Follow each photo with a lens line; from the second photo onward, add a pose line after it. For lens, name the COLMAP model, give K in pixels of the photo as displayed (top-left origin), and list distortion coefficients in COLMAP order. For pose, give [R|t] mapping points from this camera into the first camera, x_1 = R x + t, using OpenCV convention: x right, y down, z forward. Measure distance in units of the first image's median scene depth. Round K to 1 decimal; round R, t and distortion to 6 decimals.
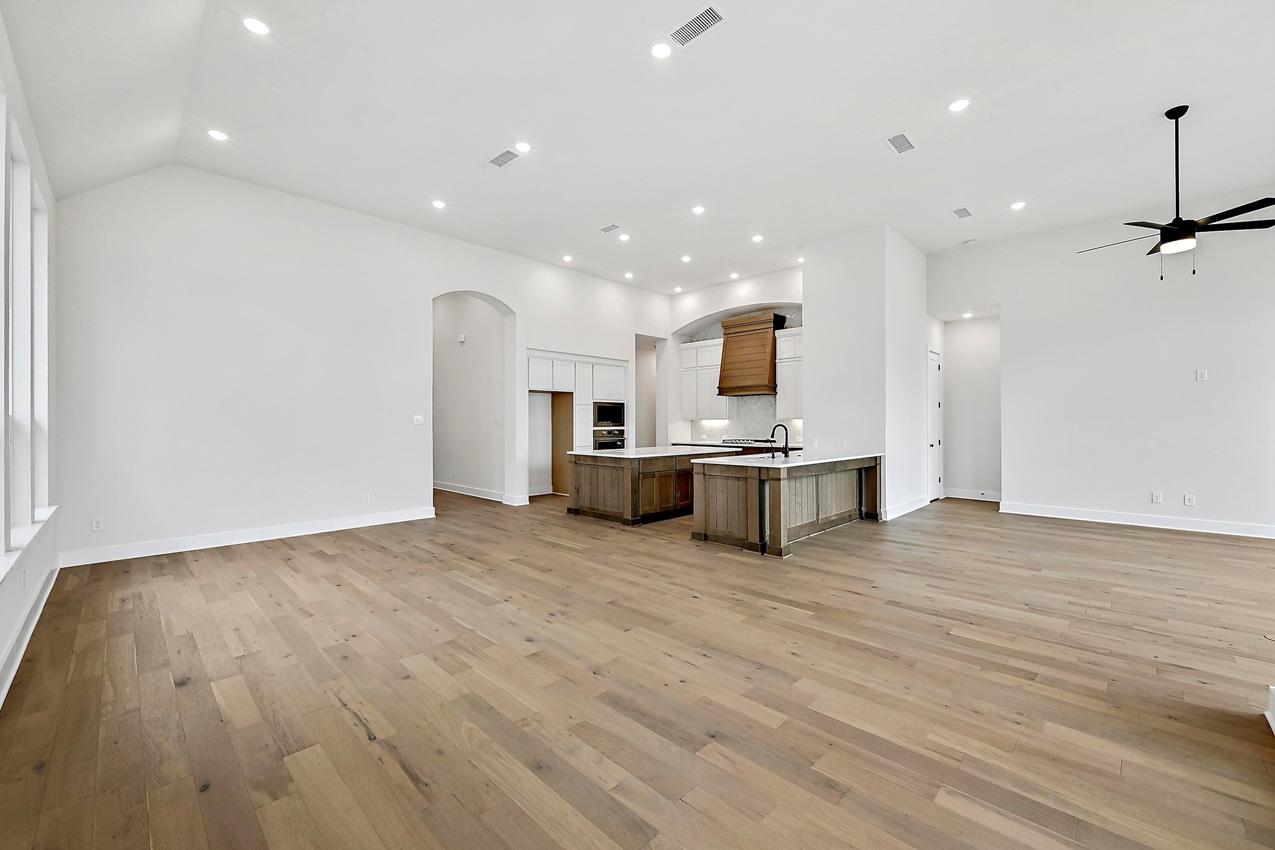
lens RADIAL K [[507.6, 0, 638.6], [0, 507.6, 421.5], [0, 0, 1]] dist [0.002152, 0.000273]
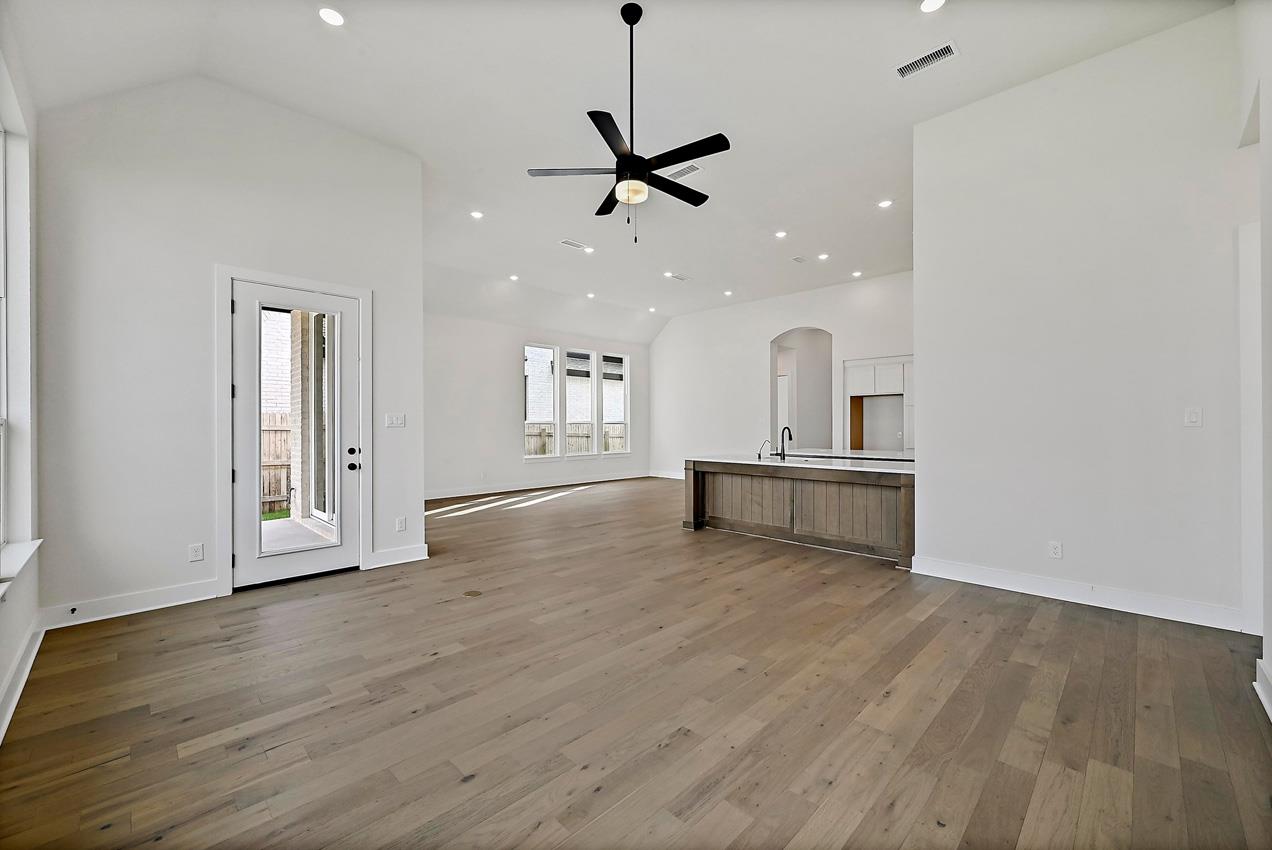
lens RADIAL K [[508.0, 0, 638.9], [0, 508.0, 425.4], [0, 0, 1]] dist [0.000062, 0.000155]
pose [[-0.005904, 0.004155, -0.999974, 0.973319], [0.003985, 0.999984, 0.004132, -0.001623], [0.999975, -0.003961, -0.005920, 0.545874]]
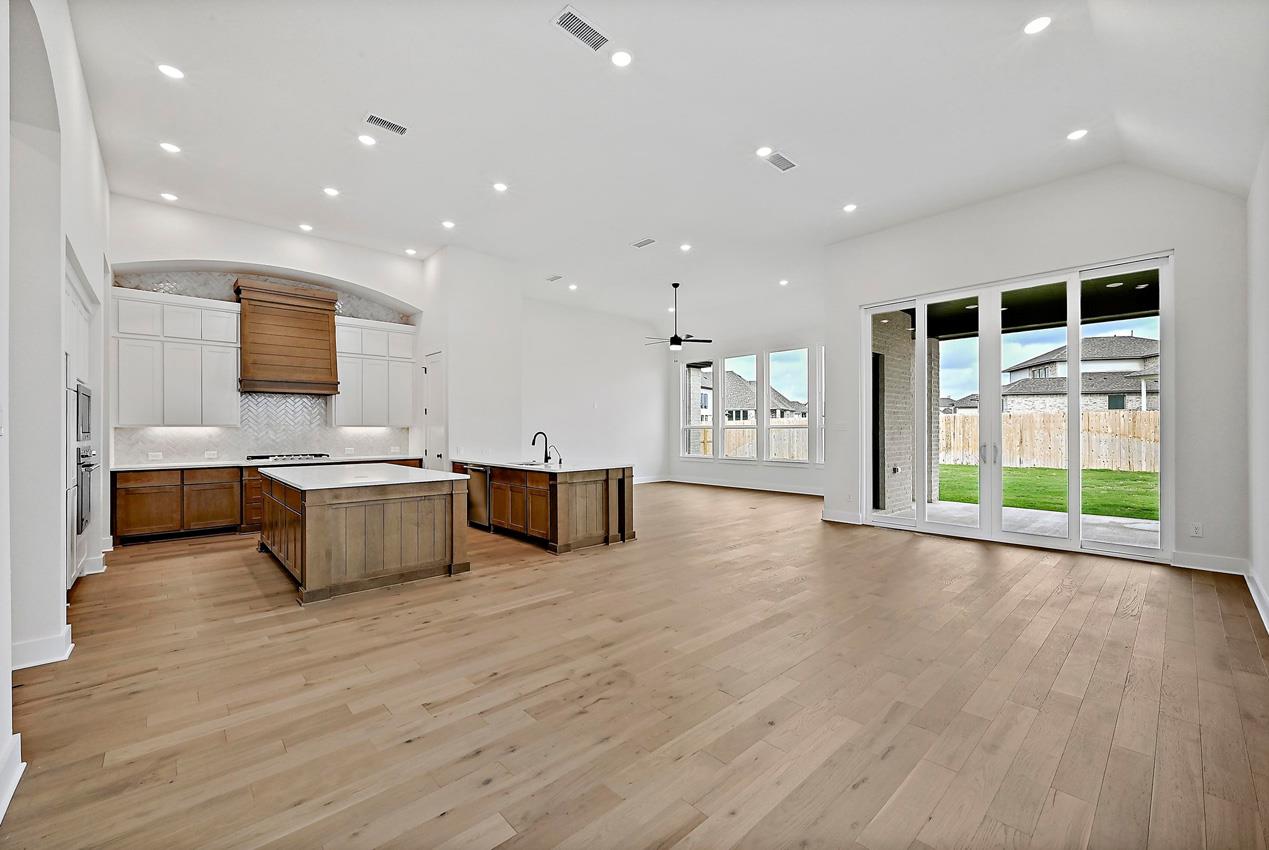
lens RADIAL K [[507.8, 0, 636.8], [0, 507.8, 430.4], [0, 0, 1]] dist [0.000186, -0.000015]
pose [[0.047635, 0.001597, 0.998864, -0.586570], [0.001282, 0.999998, -0.001659, 0.002940], [-0.998864, 0.001359, 0.047633, 0.571899]]
